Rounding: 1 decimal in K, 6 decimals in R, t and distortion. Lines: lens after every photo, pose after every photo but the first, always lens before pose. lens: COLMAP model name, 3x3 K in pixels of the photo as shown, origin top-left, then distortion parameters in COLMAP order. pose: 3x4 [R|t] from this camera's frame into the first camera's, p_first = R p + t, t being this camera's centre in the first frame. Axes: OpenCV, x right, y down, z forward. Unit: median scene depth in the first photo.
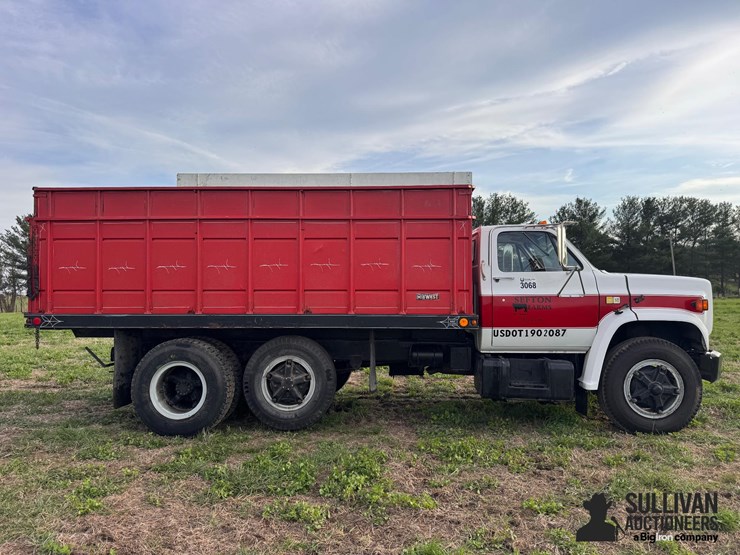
lens RADIAL K [[522.6, 0, 364.4], [0, 522.6, 274.4], [0, 0, 1]] dist [0.052501, -0.068317]
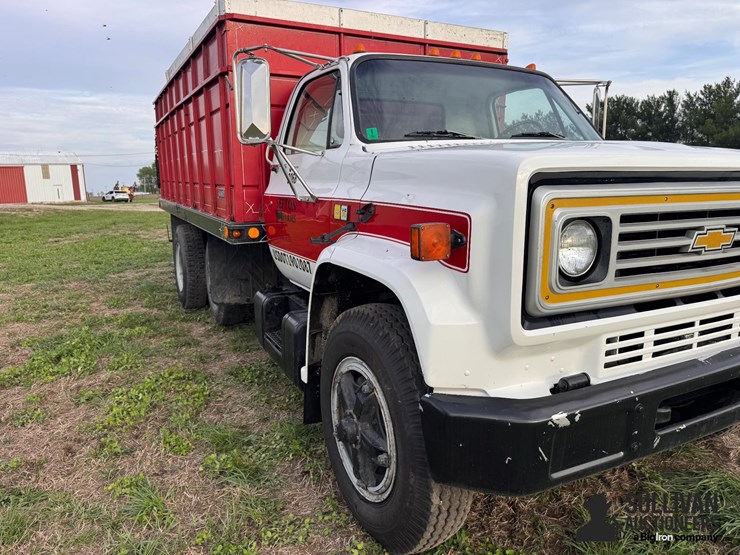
lens RADIAL K [[522.6, 0, 364.4], [0, 522.6, 274.4], [0, 0, 1]] dist [0.052501, -0.068317]
pose [[0.495843, 0.156491, -0.854196, 0.862270], [0.030607, 0.979869, 0.197281, 0.014188], [0.867873, -0.123965, 0.481071, 0.791960]]
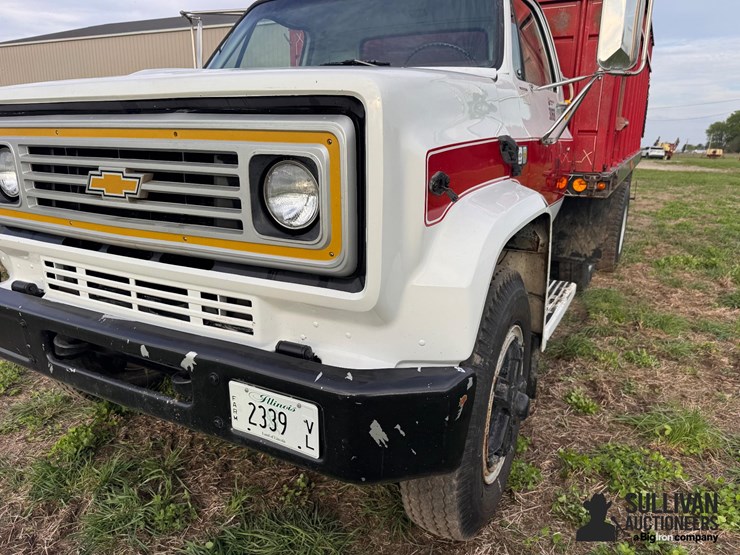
lens RADIAL K [[524.0, 0, 370.0], [0, 524.0, 277.5], [0, 0, 1]] dist [0.053408, -0.066271]
pose [[-0.437534, 0.236369, -0.867579, 0.883672], [0.019187, 0.967067, 0.253797, 0.046156], [0.898997, 0.094398, -0.427660, 1.438452]]
